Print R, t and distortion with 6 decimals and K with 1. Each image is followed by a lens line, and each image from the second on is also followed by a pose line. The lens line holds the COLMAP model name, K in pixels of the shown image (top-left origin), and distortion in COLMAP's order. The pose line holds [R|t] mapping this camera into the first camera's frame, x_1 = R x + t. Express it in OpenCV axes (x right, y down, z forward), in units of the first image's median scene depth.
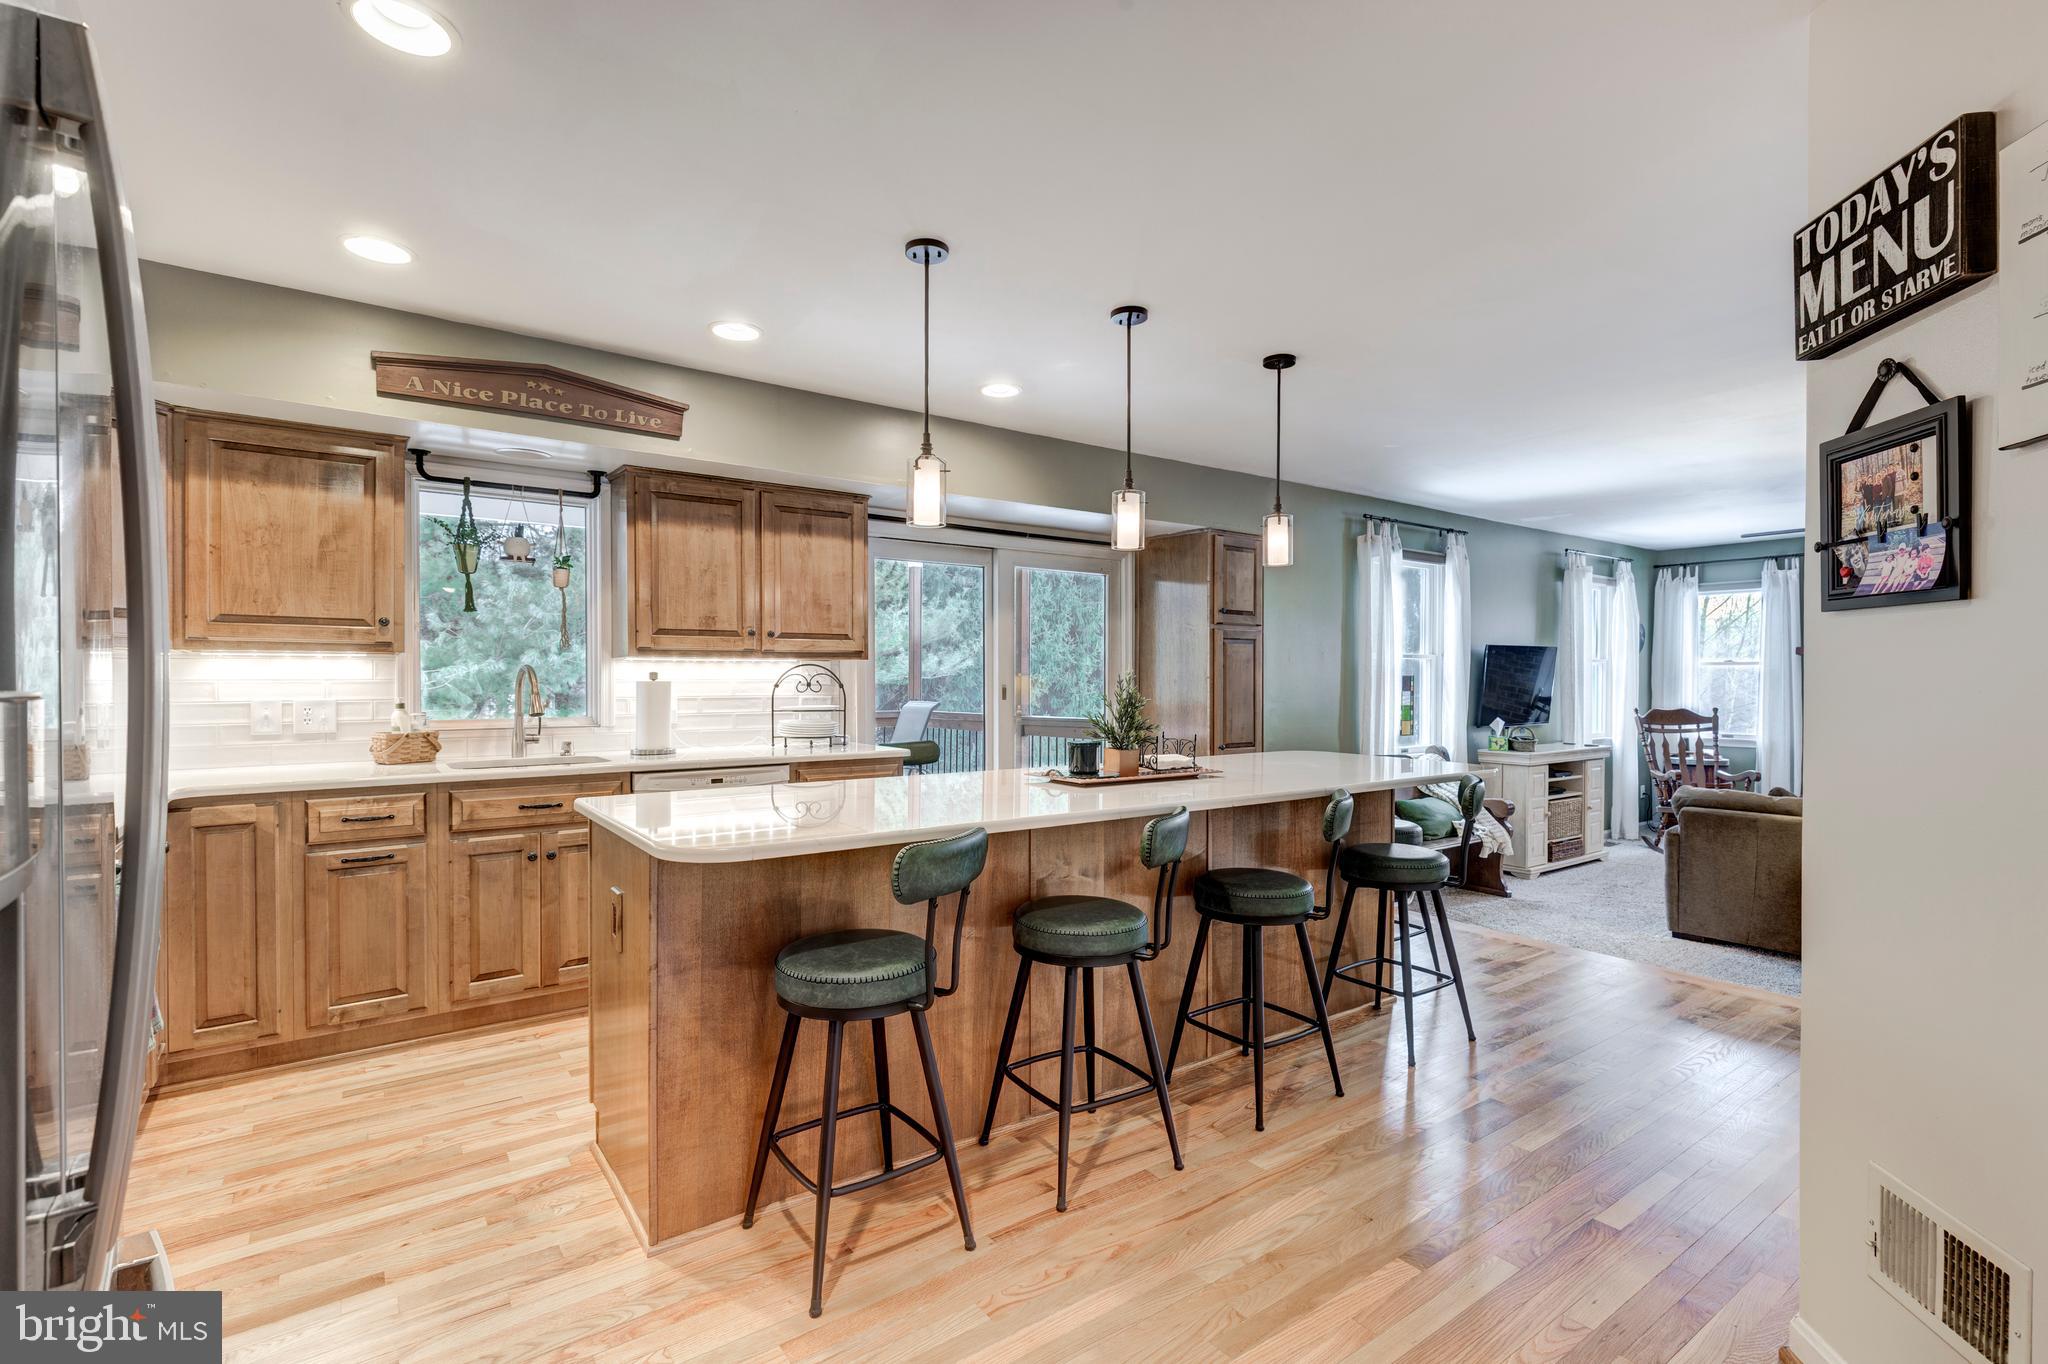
lens RADIAL K [[936.6, 0, 1023.4], [0, 936.6, 681.1], [0, 0, 1]] dist [0.000984, 0.000380]
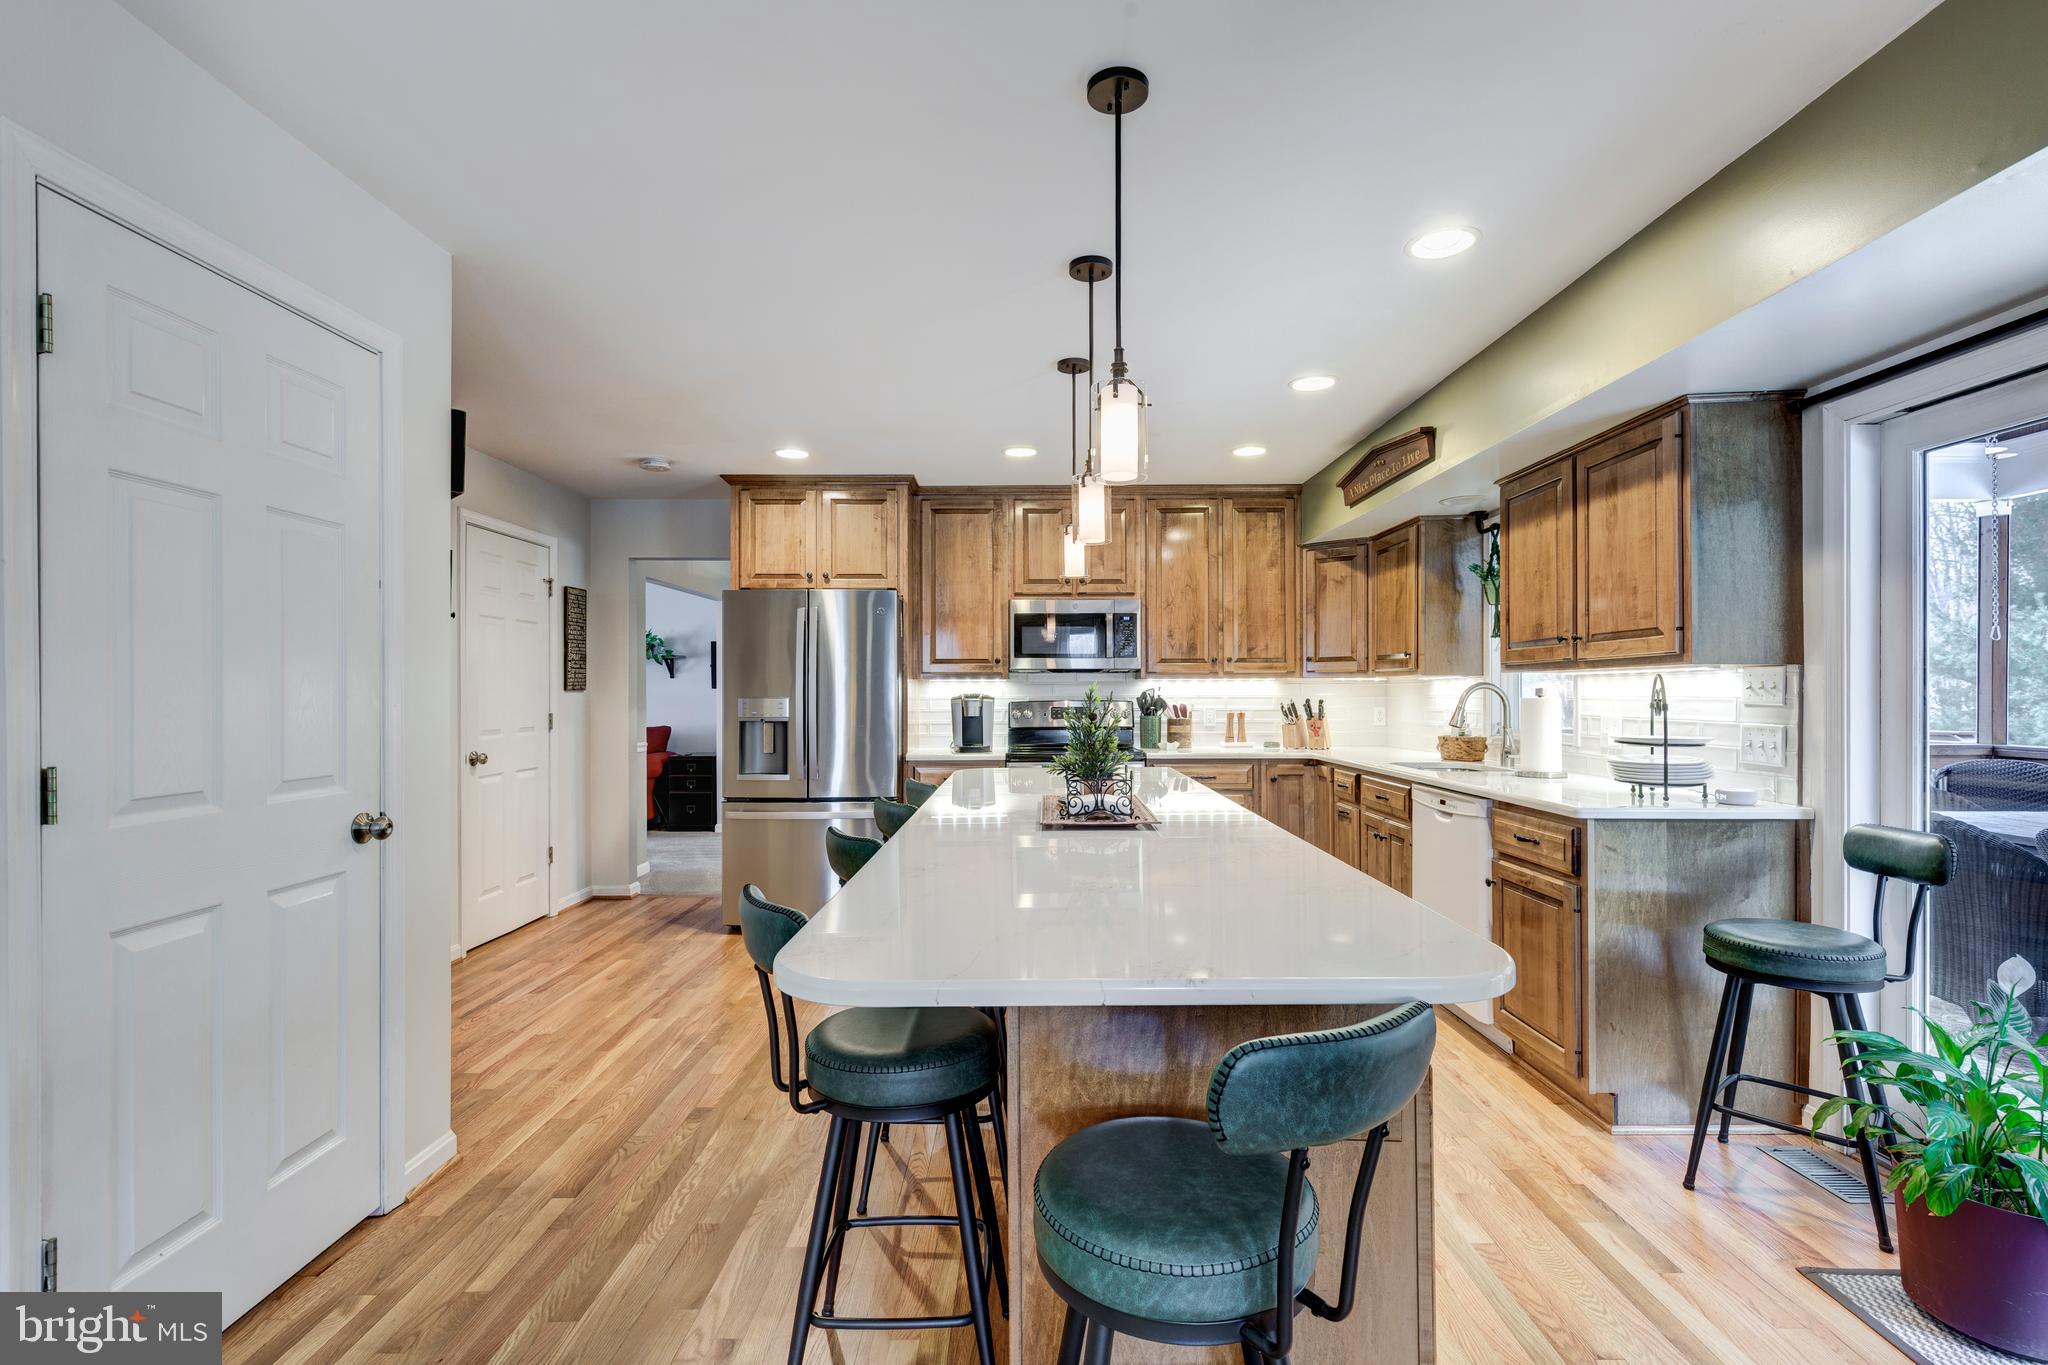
lens RADIAL K [[936.6, 0, 1019.6], [0, 936.6, 691.8], [0, 0, 1]] dist [0.000984, 0.000380]
pose [[-0.593942, -0.001122, -0.804507, 1.692479], [-0.001852, 0.999998, -0.000027, -0.015206], [0.804506, 0.001474, -0.593943, 2.960958]]
